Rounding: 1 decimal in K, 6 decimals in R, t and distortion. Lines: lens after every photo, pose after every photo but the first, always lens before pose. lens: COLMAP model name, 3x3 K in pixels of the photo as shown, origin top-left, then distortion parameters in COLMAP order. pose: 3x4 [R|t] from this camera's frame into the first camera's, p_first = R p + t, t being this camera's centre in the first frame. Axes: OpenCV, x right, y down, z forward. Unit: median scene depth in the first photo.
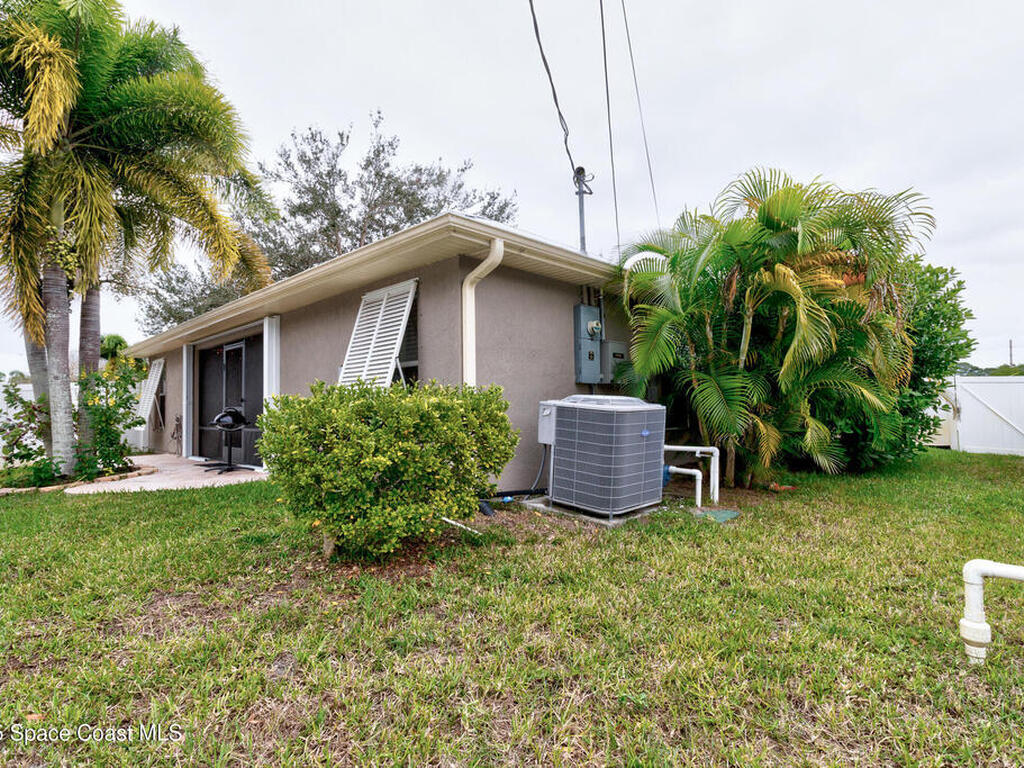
lens RADIAL K [[541.2, 0, 523.9], [0, 541.2, 387.6], [0, 0, 1]] dist [0.000640, 0.000550]
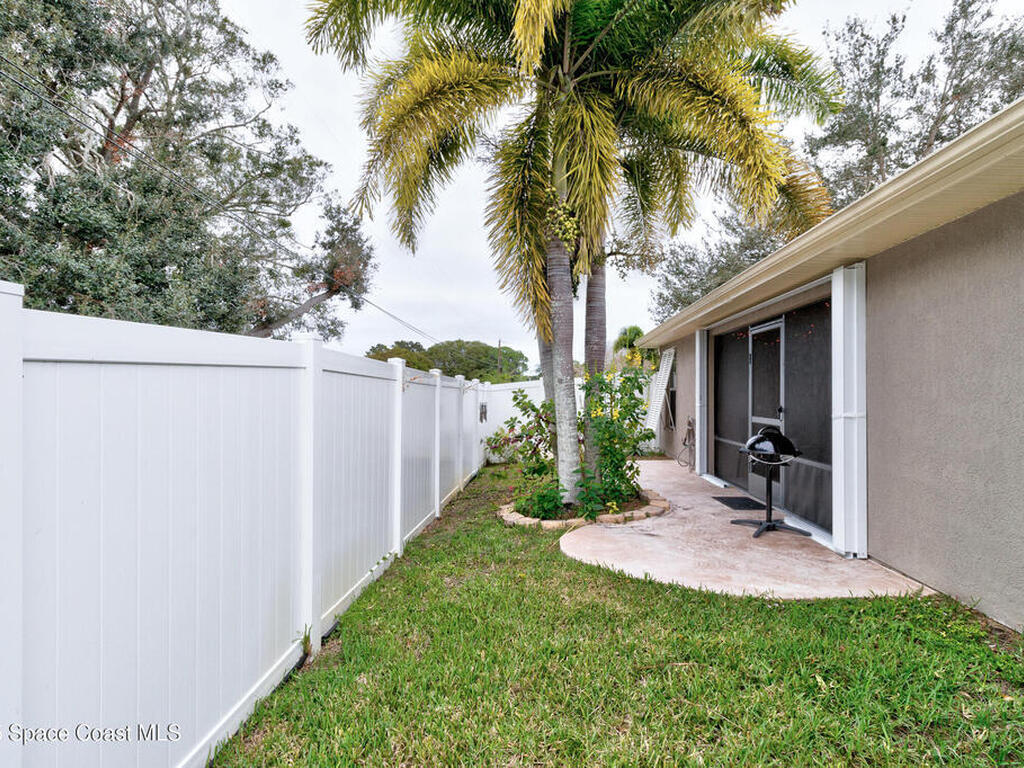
lens RADIAL K [[541.2, 0, 523.9], [0, 541.2, 387.6], [0, 0, 1]] dist [0.000640, 0.000550]
pose [[0.656965, 0.013165, -0.753807, -0.252936], [0.013154, 0.999495, 0.028920, -0.027862], [0.753807, -0.028915, 0.656460, 0.371740]]
